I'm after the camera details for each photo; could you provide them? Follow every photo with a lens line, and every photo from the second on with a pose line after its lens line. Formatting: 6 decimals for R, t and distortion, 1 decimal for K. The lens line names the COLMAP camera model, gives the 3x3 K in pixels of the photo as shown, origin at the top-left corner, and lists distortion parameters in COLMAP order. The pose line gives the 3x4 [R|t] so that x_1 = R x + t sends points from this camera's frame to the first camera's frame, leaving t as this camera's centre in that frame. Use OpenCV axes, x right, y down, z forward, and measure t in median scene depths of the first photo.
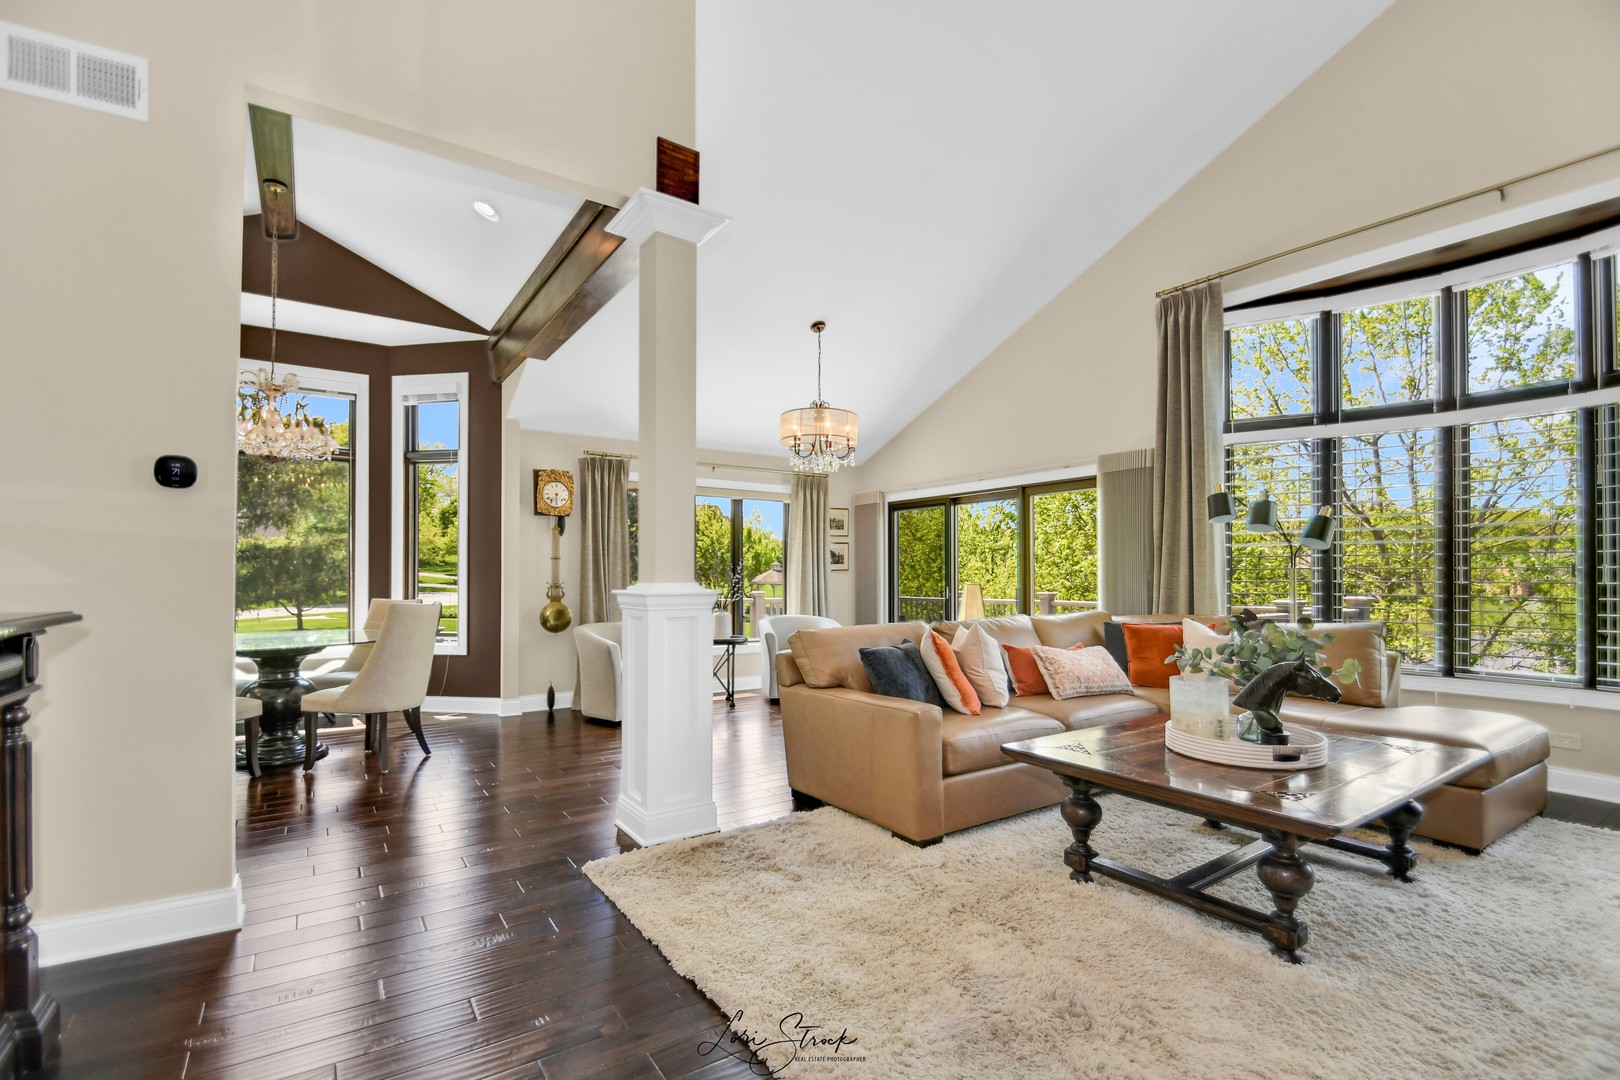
lens RADIAL K [[719.8, 0, 799.3], [0, 719.8, 571.7], [0, 0, 1]] dist [0.009140, -0.012672]
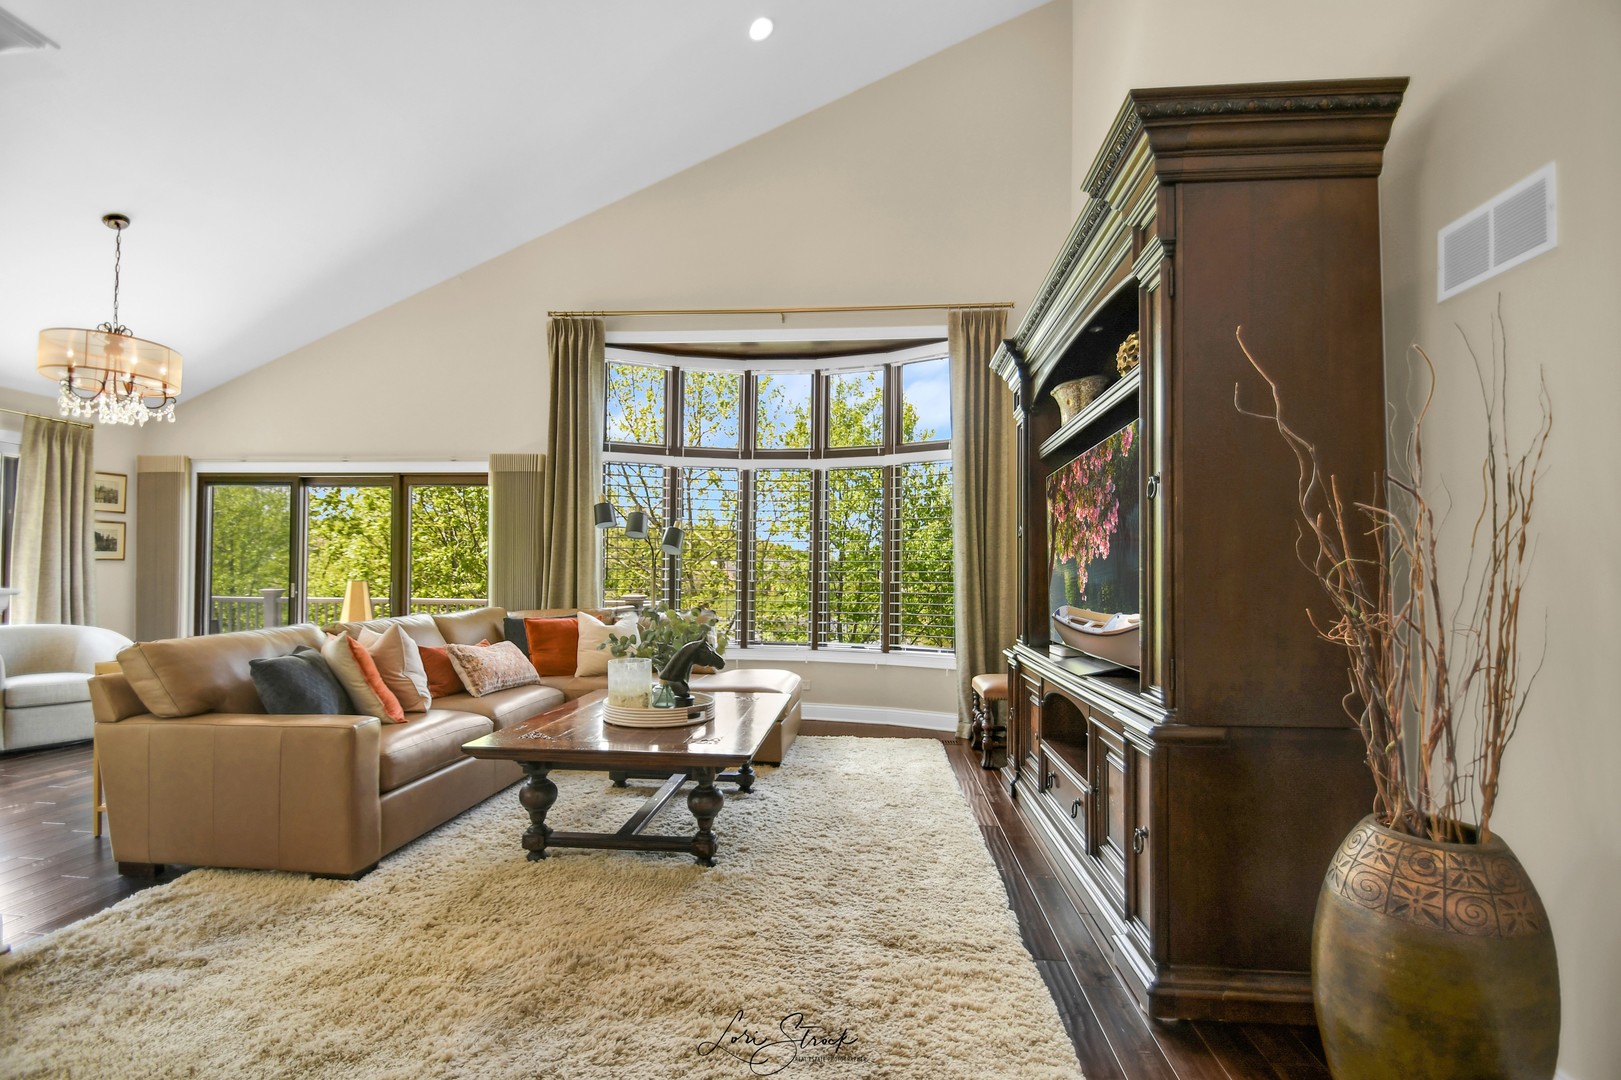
lens RADIAL K [[725.9, 0, 811.2], [0, 725.9, 566.6], [0, 0, 1]] dist [0.021988, -0.021579]
pose [[0.628502, 0.019477, 0.777564, -0.149231], [-0.017326, 0.999789, -0.011039, 0.000618], [-0.777615, -0.006534, 0.628706, 0.008566]]
